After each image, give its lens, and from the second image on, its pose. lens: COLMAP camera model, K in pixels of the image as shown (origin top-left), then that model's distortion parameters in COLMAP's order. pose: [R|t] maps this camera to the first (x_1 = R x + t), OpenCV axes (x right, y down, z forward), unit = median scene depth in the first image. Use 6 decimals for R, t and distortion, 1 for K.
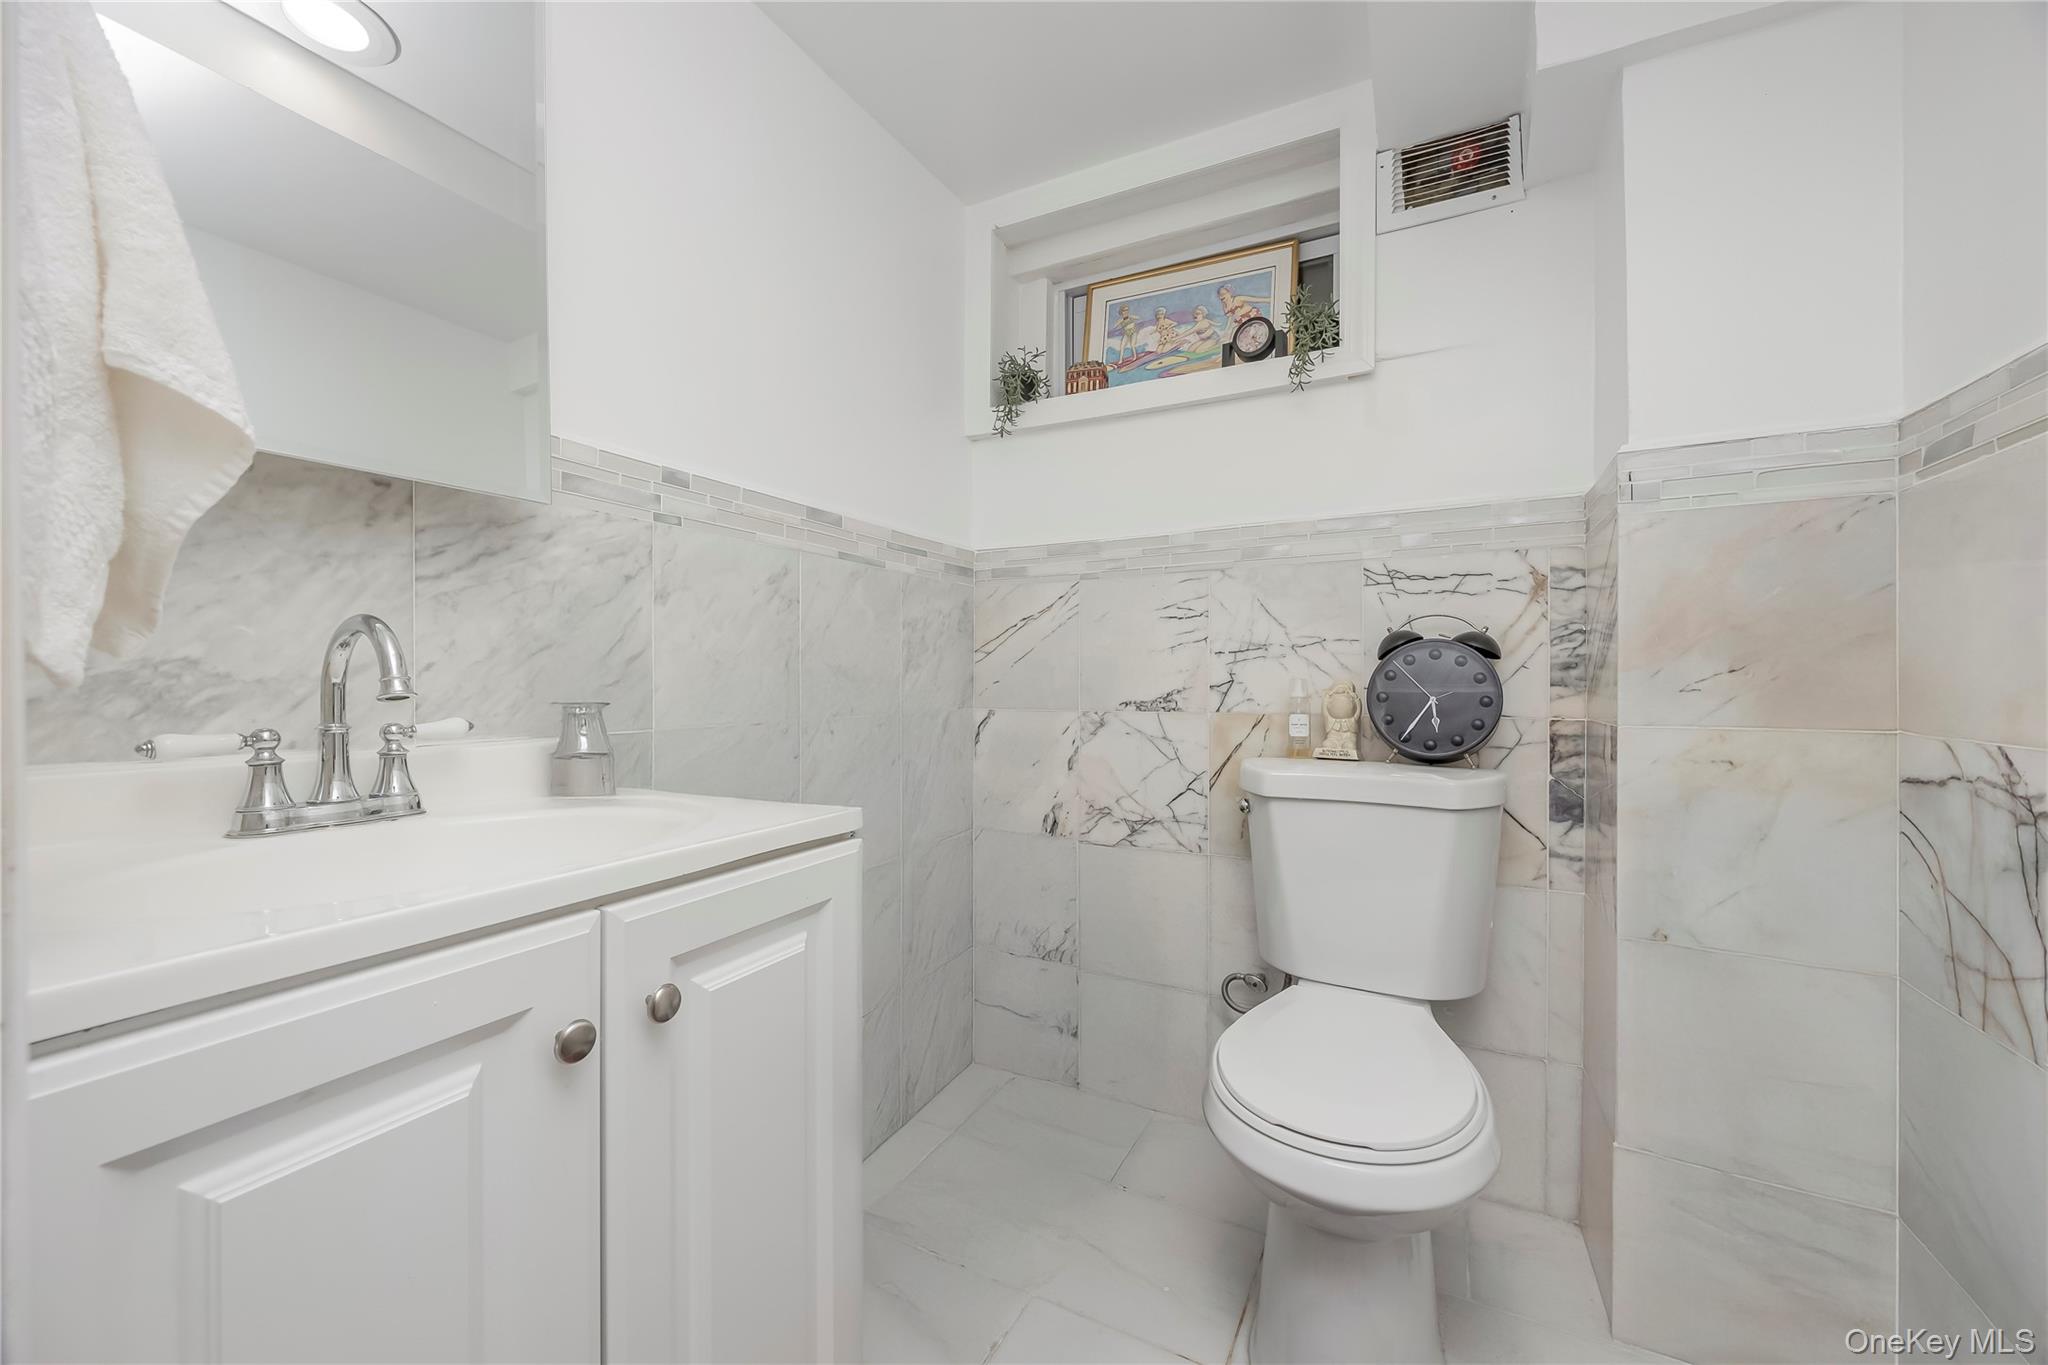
lens RADIAL K [[791.4, 0, 1024.0], [0, 791.4, 682.5], [0, 0, 1]] dist [0.002081, 0.000666]
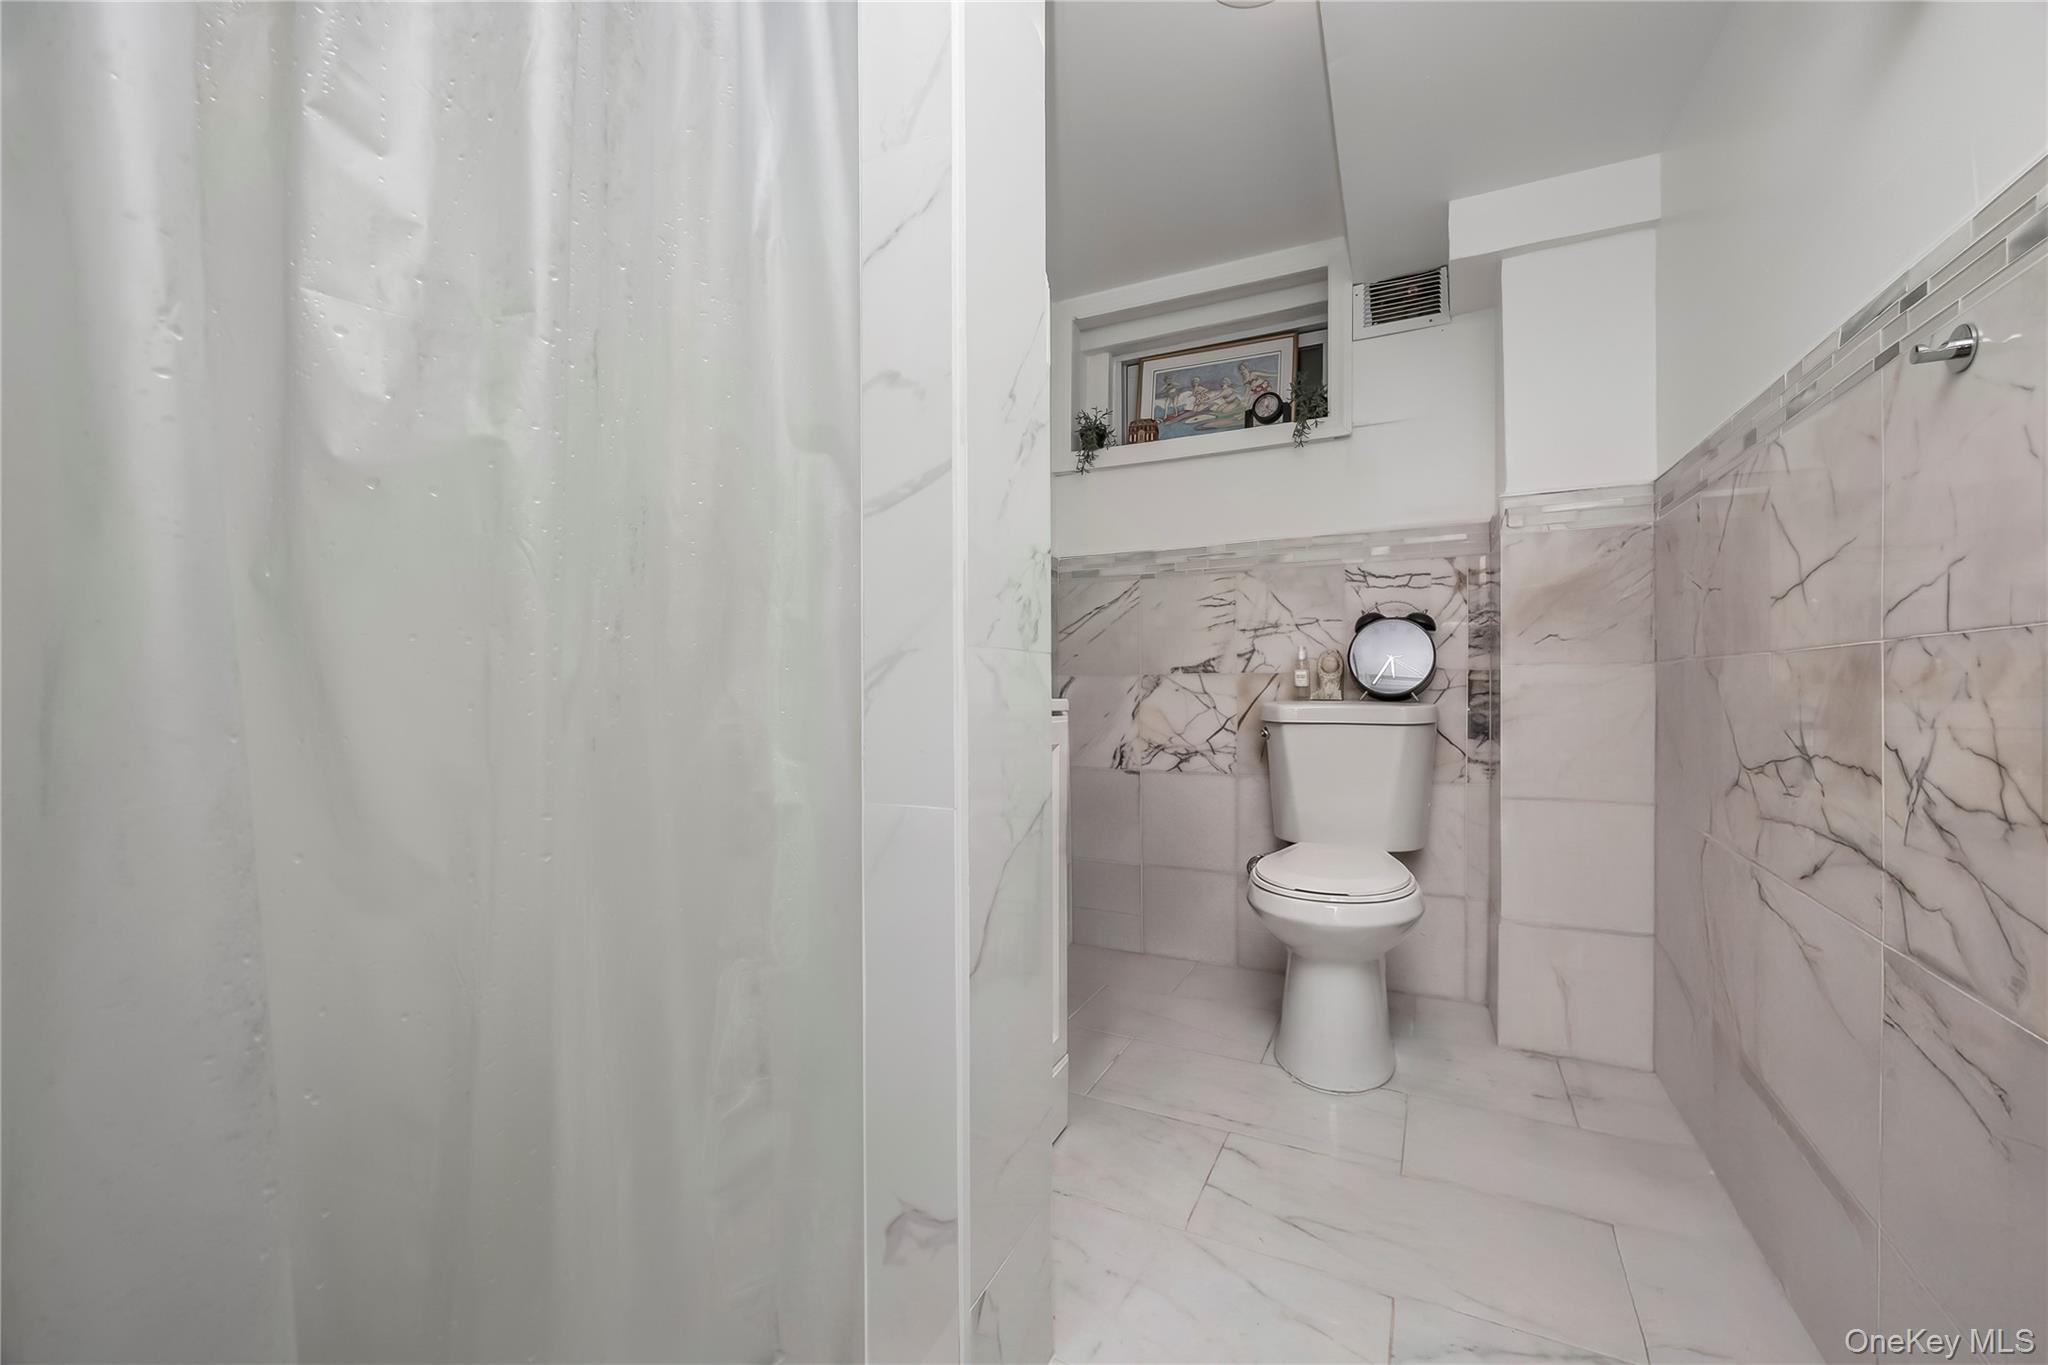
lens RADIAL K [[794.4, 0, 1032.6], [0, 794.4, 689.4], [0, 0, 1]] dist [-0.003097, -0.000516]
pose [[0.999692, -0.001886, 0.024746, -0.163223], [0.001993, 0.999989, -0.004270, 0.071925], [-0.024738, 0.004318, 0.999685, -0.398619]]
